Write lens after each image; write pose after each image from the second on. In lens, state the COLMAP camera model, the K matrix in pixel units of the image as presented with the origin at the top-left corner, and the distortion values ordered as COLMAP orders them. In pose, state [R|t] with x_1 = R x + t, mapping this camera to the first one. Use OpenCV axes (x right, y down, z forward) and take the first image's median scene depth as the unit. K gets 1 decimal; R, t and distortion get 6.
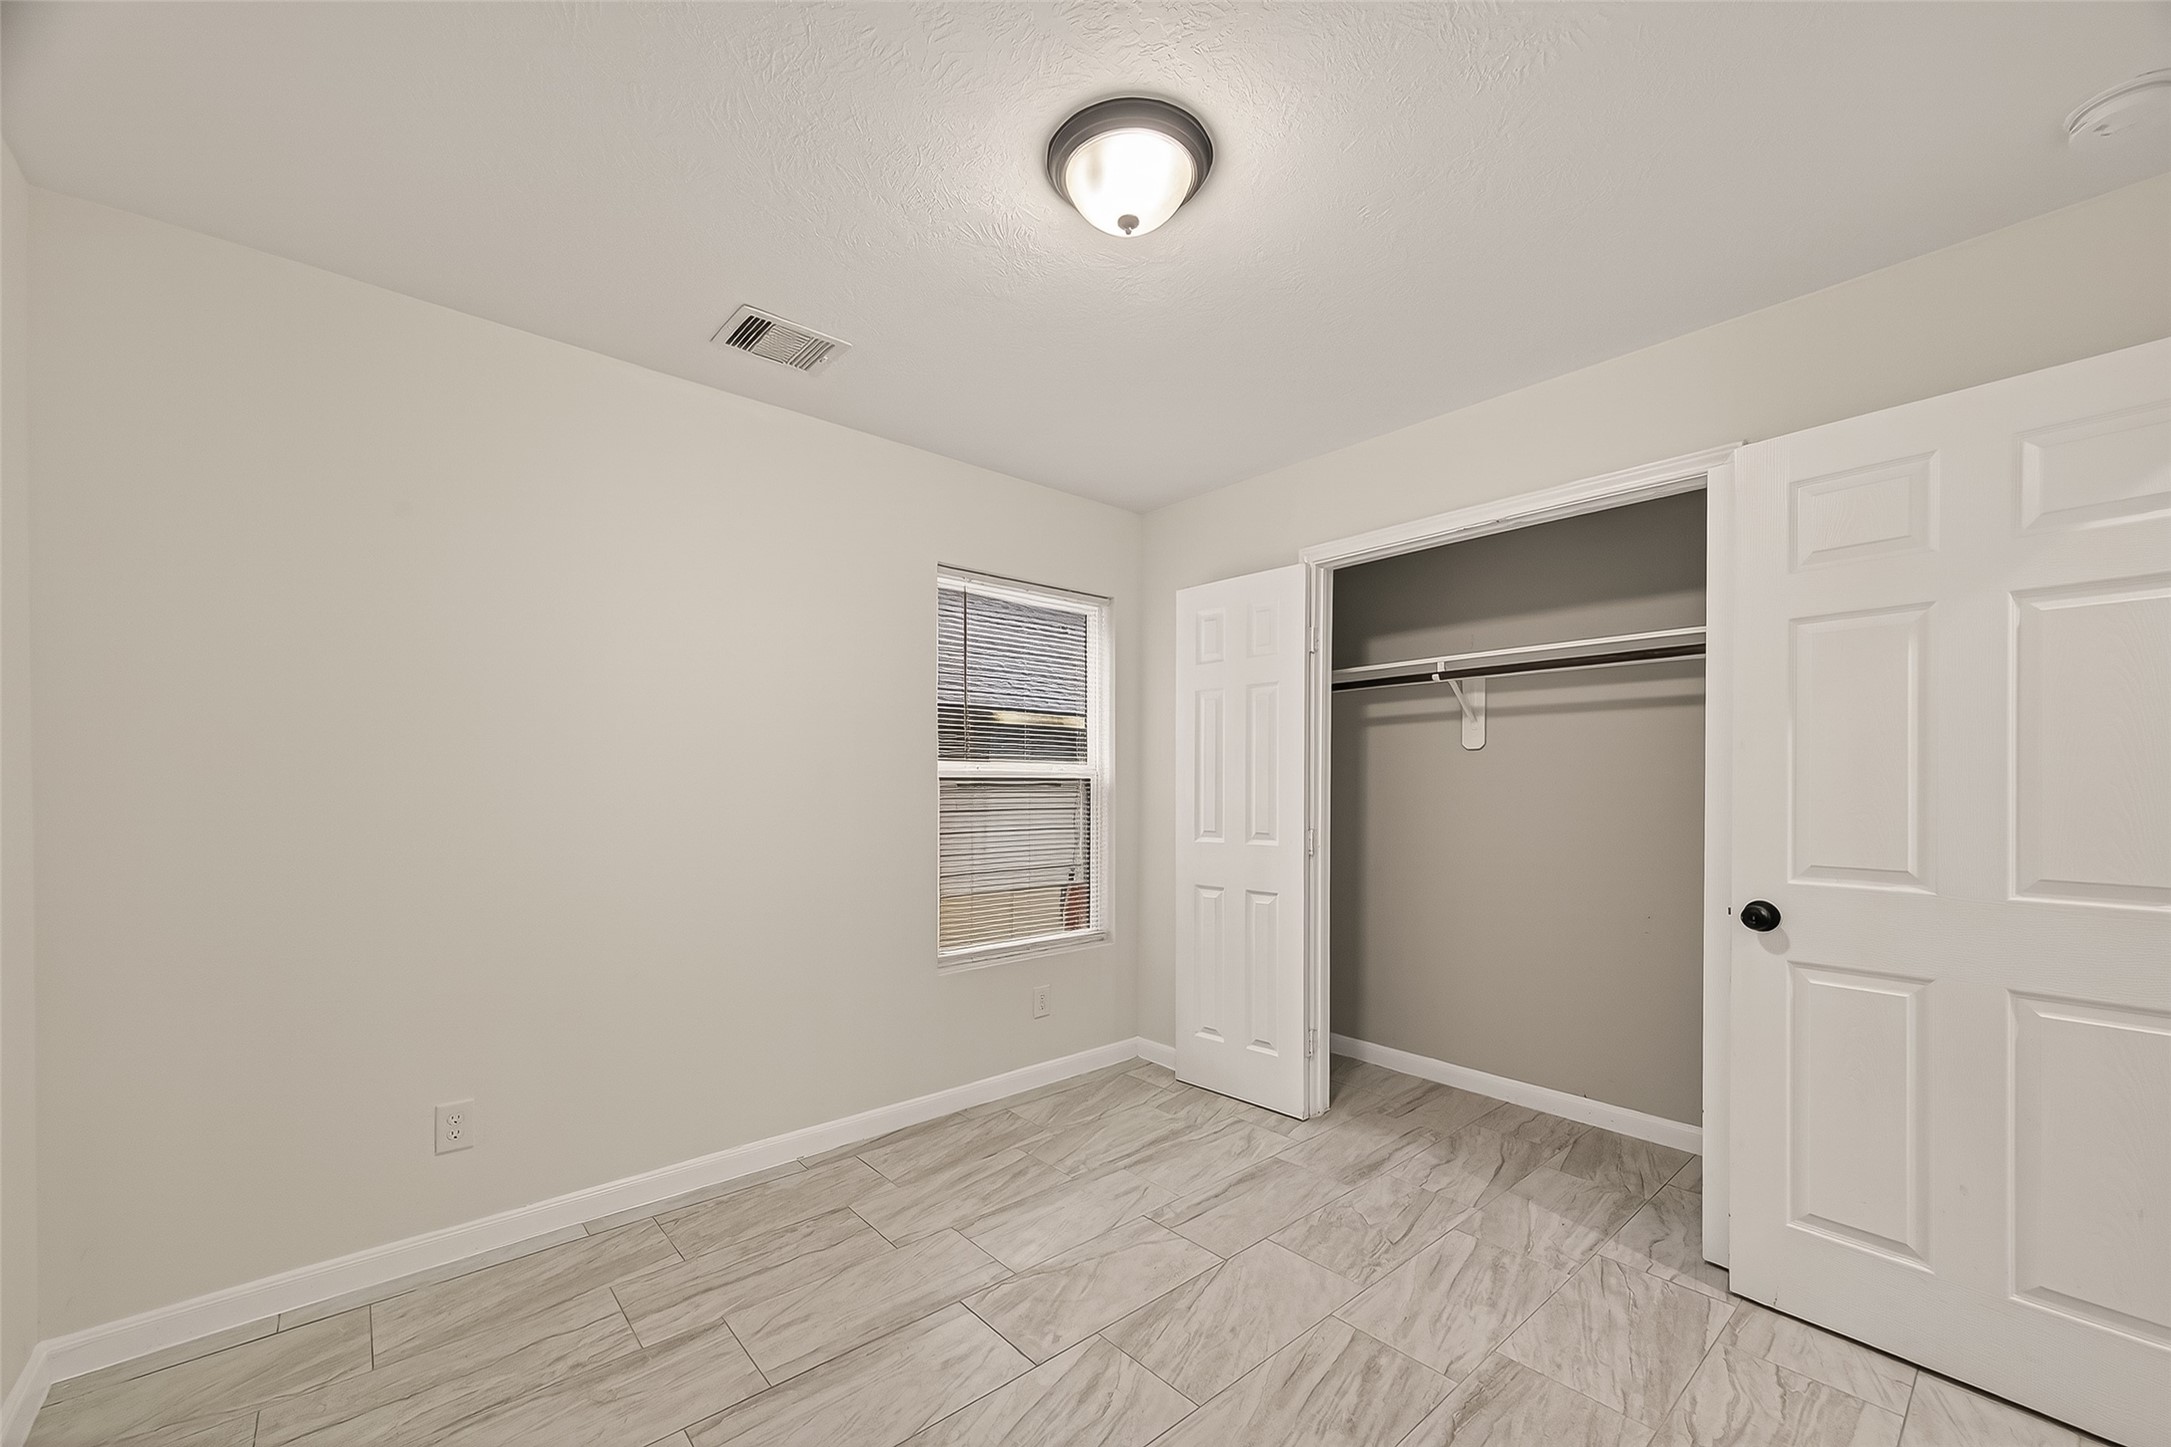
lens RADIAL K [[842.7, 0, 1055.4], [0, 842.7, 785.9], [0, 0, 1]] dist [0.009034, -0.000028]
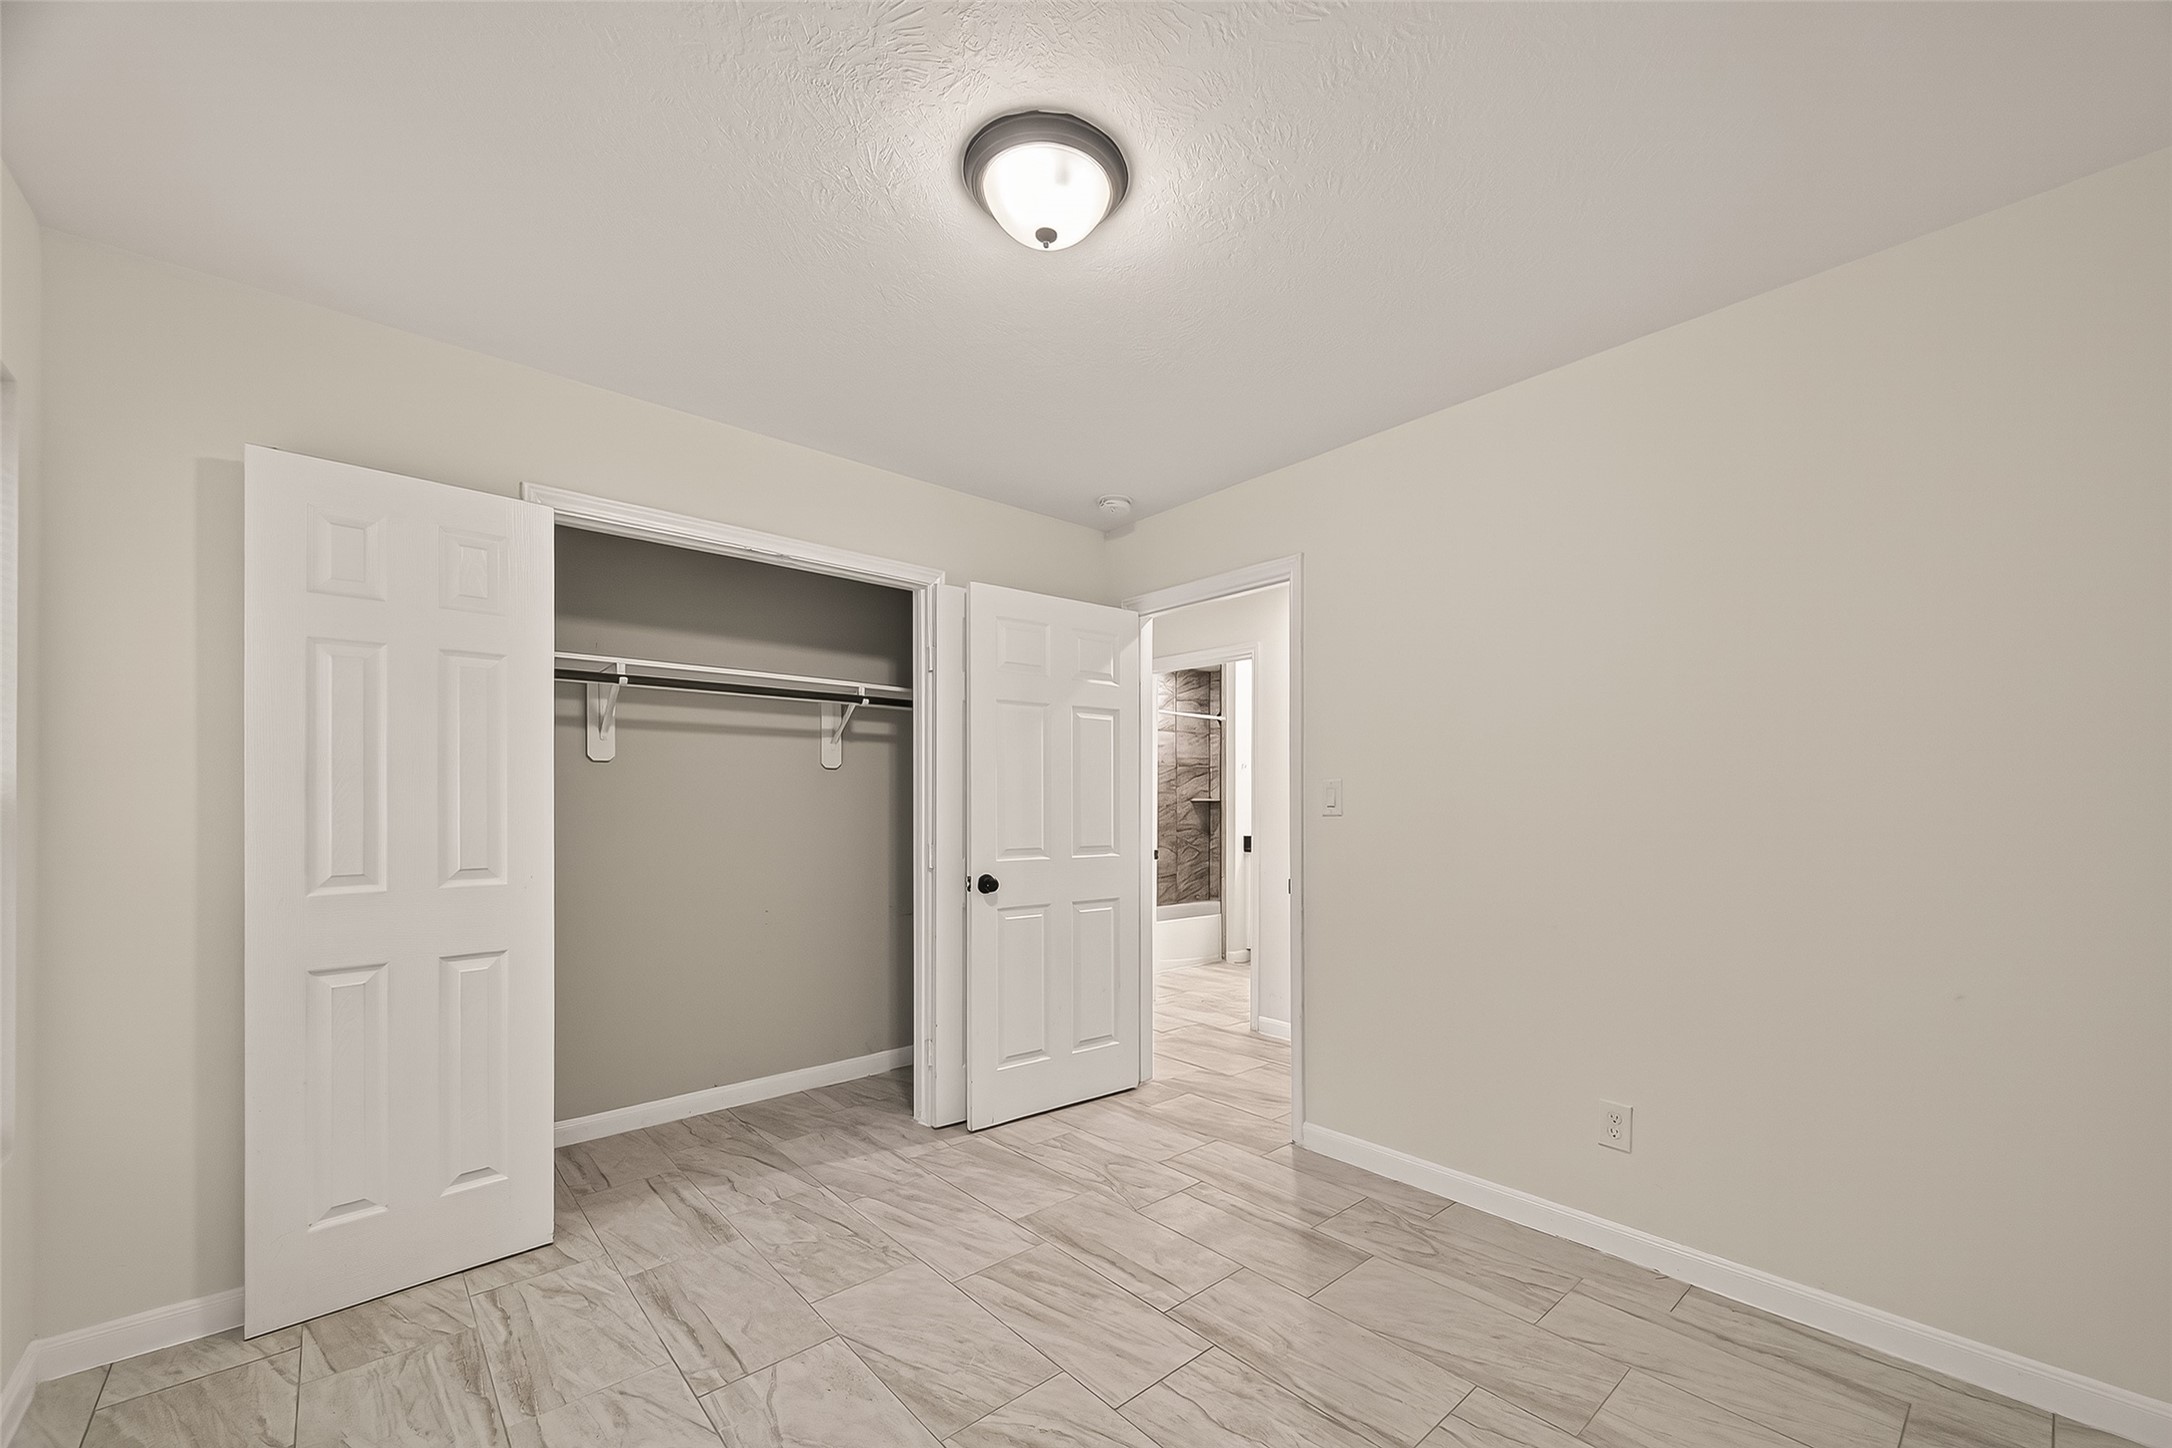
lens RADIAL K [[858.5, 0, 1123.3], [0, 858.5, 804.7], [0, 0, 1]] dist [0.012845, 0.000152]
pose [[-0.041037, -0.001272, 0.999157, -0.611342], [0.000802, 0.999999, 0.001306, 0.003722], [-0.999157, 0.000855, -0.041036, 0.632588]]
